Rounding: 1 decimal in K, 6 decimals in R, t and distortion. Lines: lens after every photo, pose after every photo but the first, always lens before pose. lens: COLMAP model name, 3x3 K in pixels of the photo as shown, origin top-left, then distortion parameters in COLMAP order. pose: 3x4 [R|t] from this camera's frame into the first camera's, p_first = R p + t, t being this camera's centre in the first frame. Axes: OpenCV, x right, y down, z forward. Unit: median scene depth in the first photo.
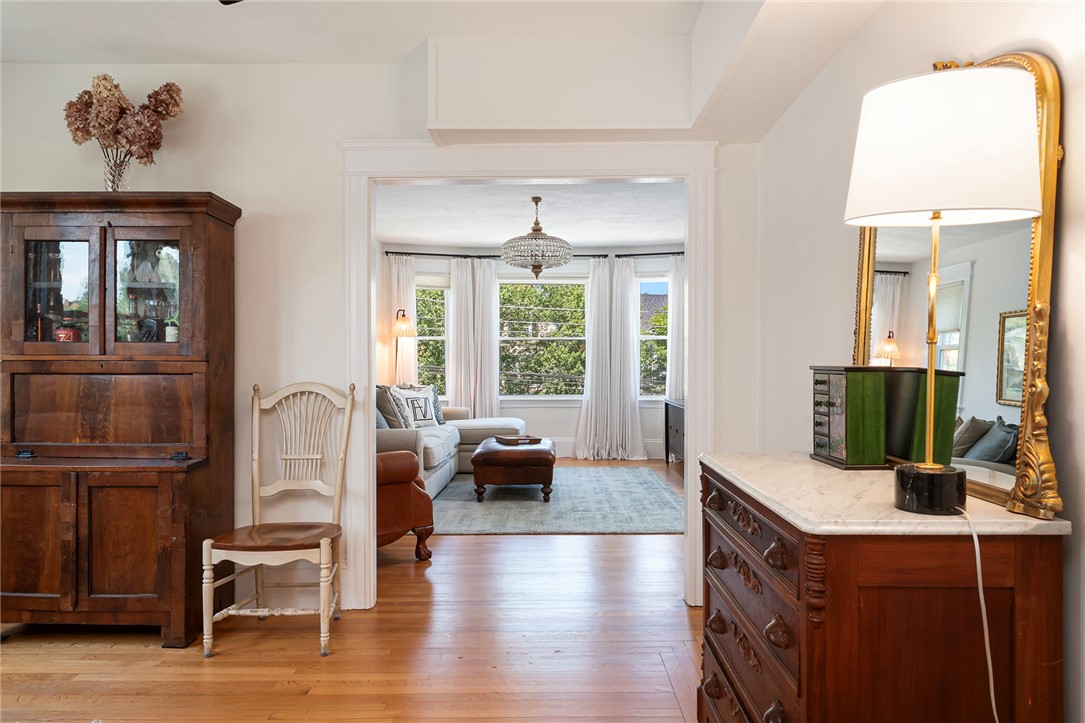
lens RADIAL K [[707.8, 0, 543.9], [0, 707.8, 371.2], [0, 0, 1]] dist [0.002382, -0.001398]
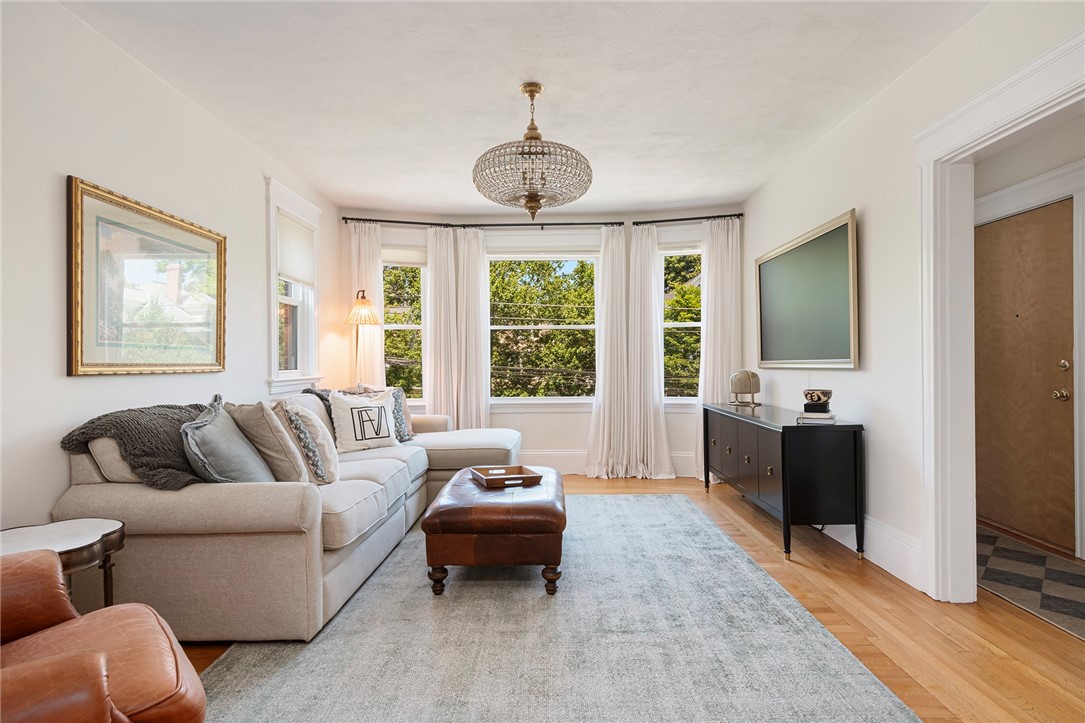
lens RADIAL K [[561.6, 0, 539.7], [0, 561.6, 365.4], [0, 0, 1]] dist [0.002014, -0.000101]
pose [[0.999965, -0.005406, -0.006432, -0.001893], [0.005412, 0.999985, 0.000957, -0.004971], [0.006427, -0.000992, 0.999979, 0.535065]]
